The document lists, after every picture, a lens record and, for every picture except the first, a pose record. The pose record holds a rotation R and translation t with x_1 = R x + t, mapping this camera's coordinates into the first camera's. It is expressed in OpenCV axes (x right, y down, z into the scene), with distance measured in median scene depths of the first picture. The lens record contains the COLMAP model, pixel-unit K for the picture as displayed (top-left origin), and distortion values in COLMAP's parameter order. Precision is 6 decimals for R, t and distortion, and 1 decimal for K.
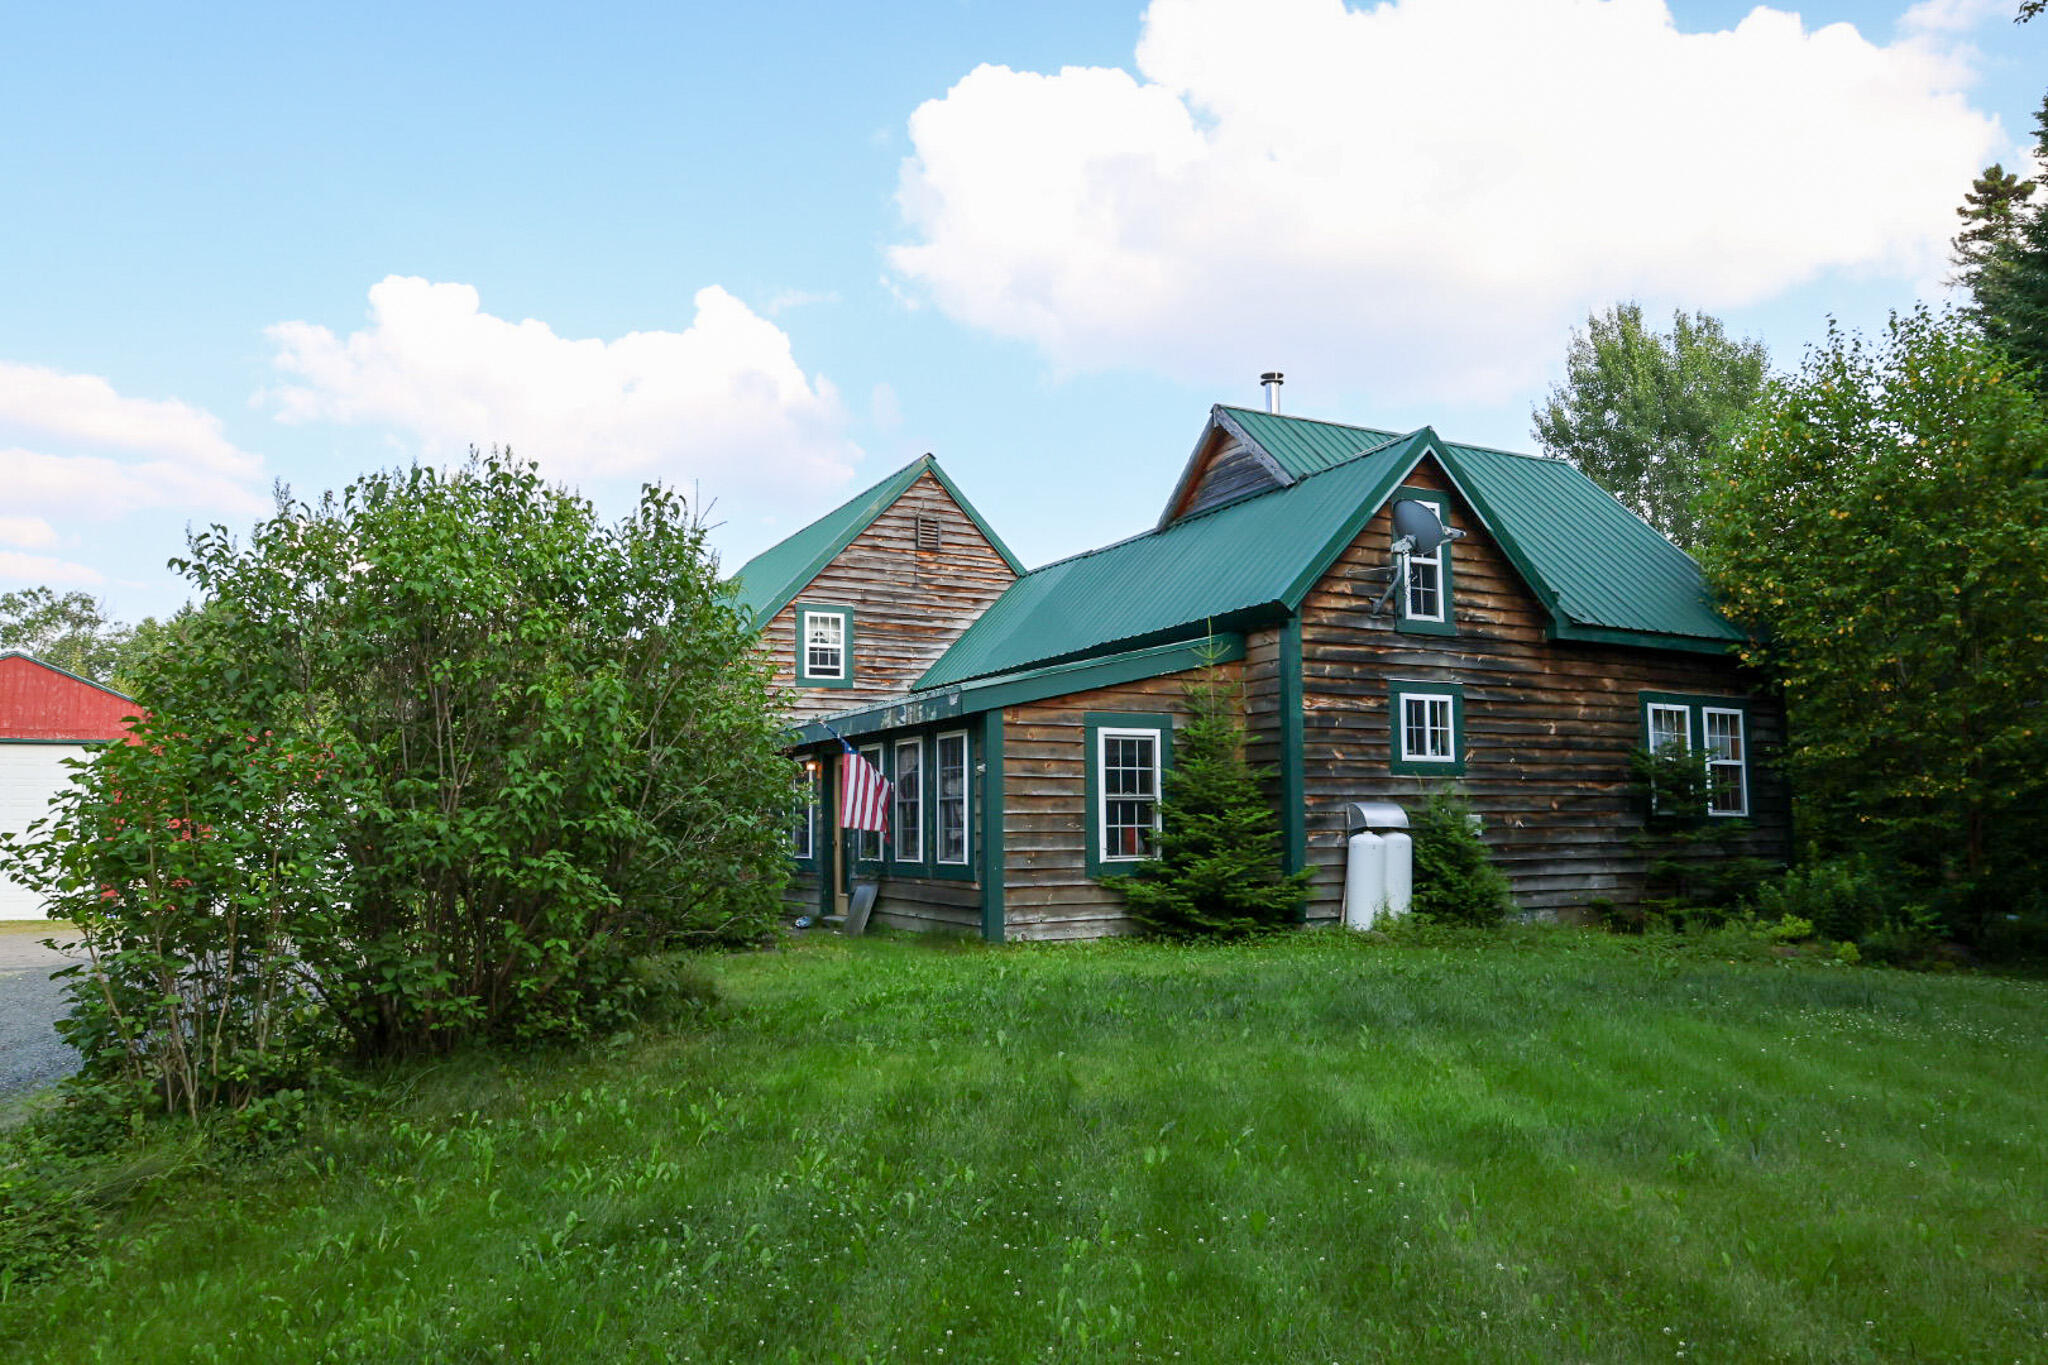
lens RADIAL K [[1468.8, 0, 1022.1], [0, 1468.8, 684.6], [0, 0, 1]] dist [-0.010790, -0.001153]
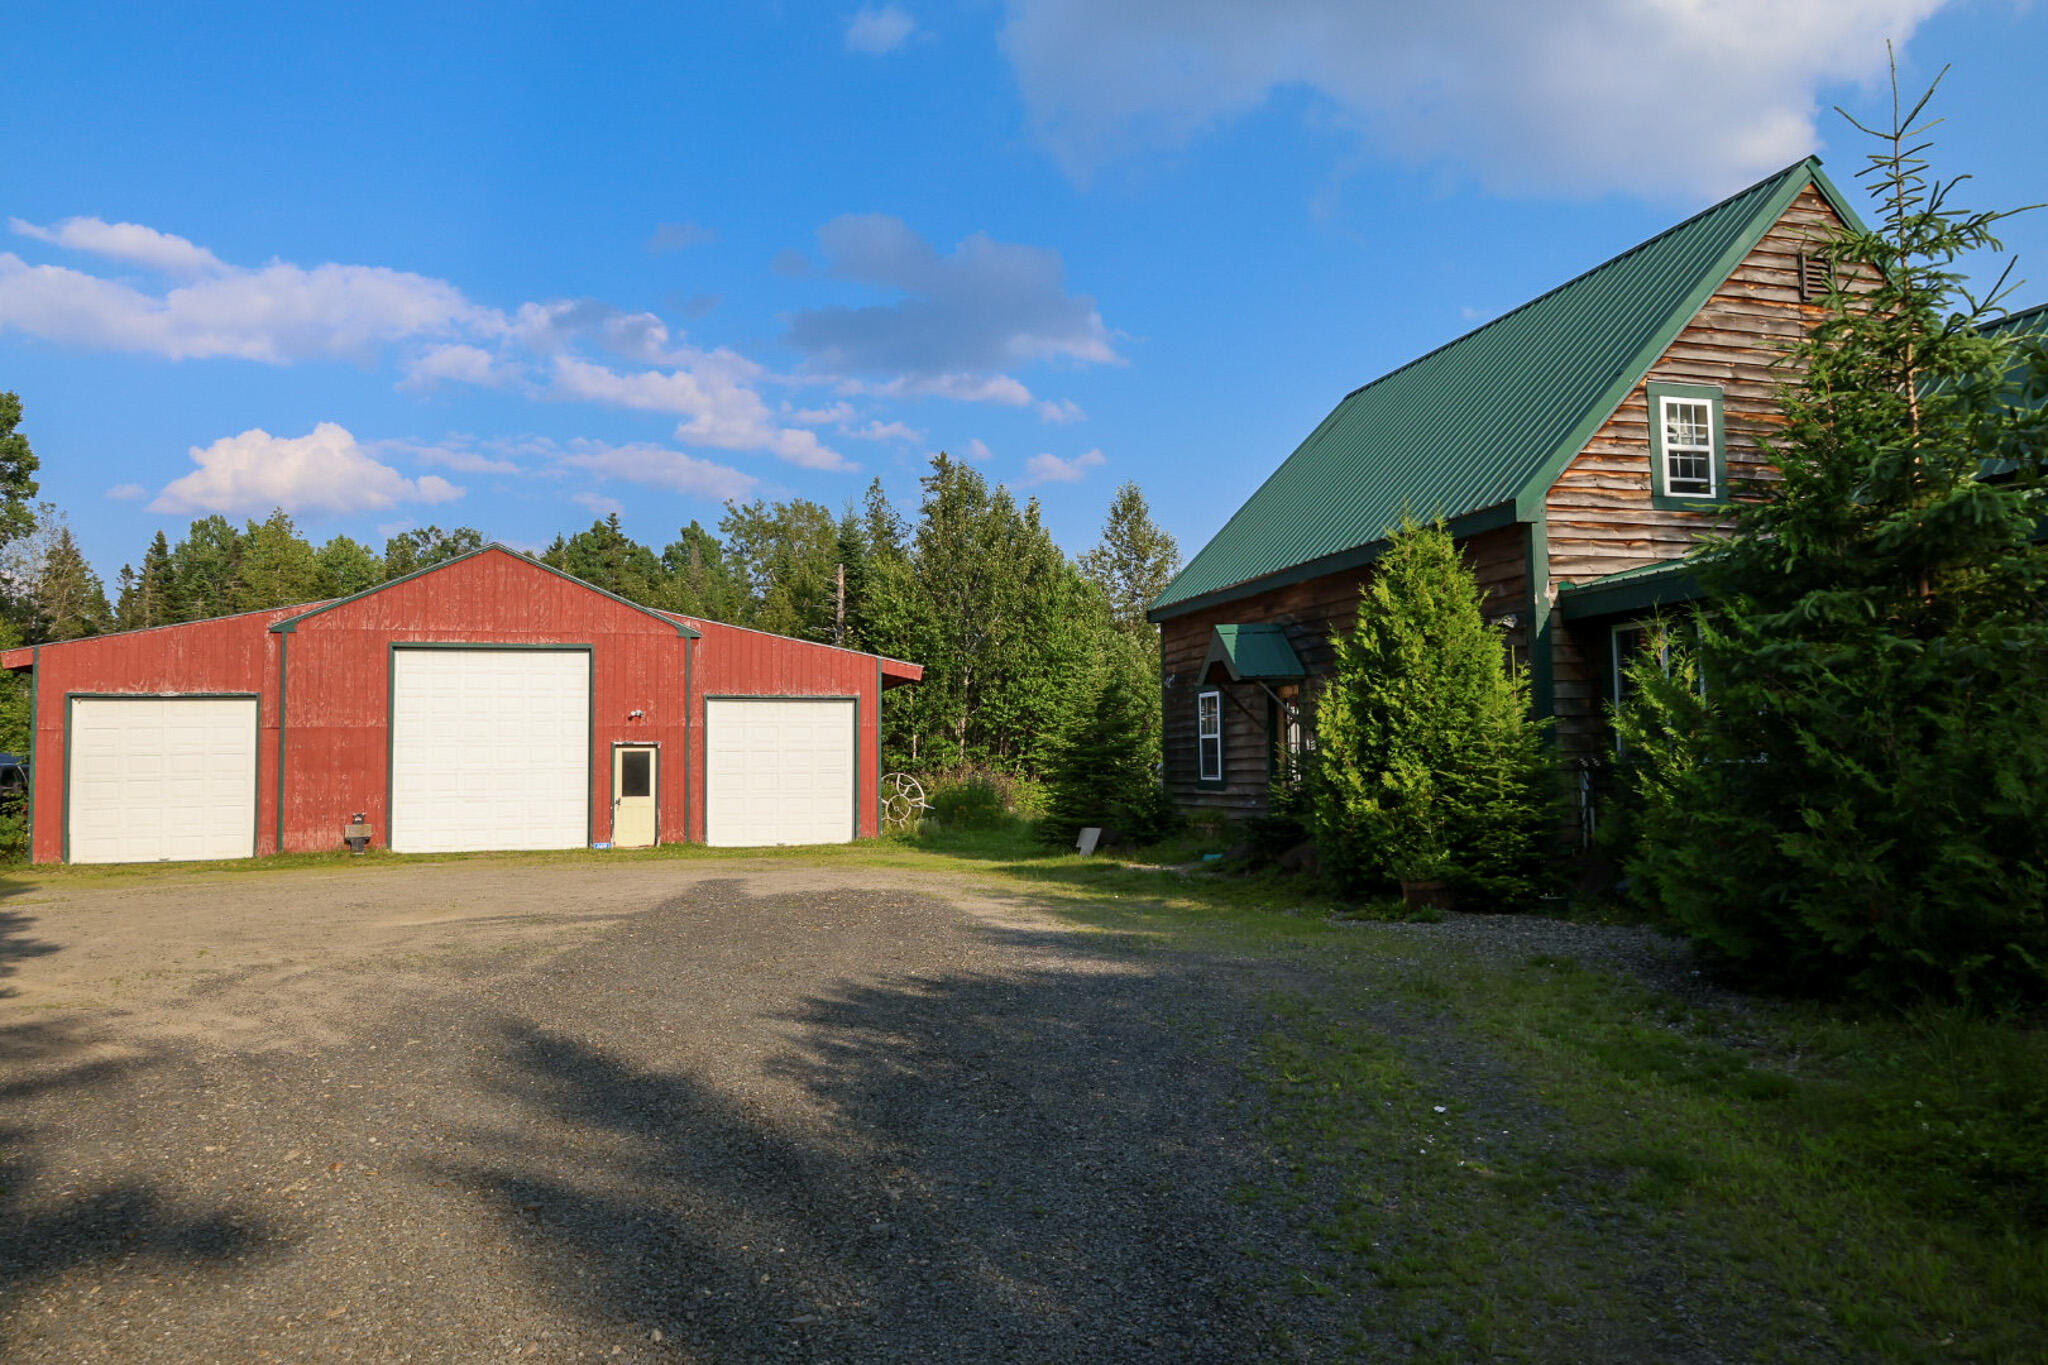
lens RADIAL K [[1468.8, 0, 1025.5], [0, 1468.8, 679.9], [0, 0, 1]] dist [-0.010790, -0.001153]
pose [[0.980011, -0.018990, -0.198035, -0.291546], [0.029011, 0.998434, 0.047827, 0.036799], [0.196817, -0.052616, 0.979027, 0.281980]]
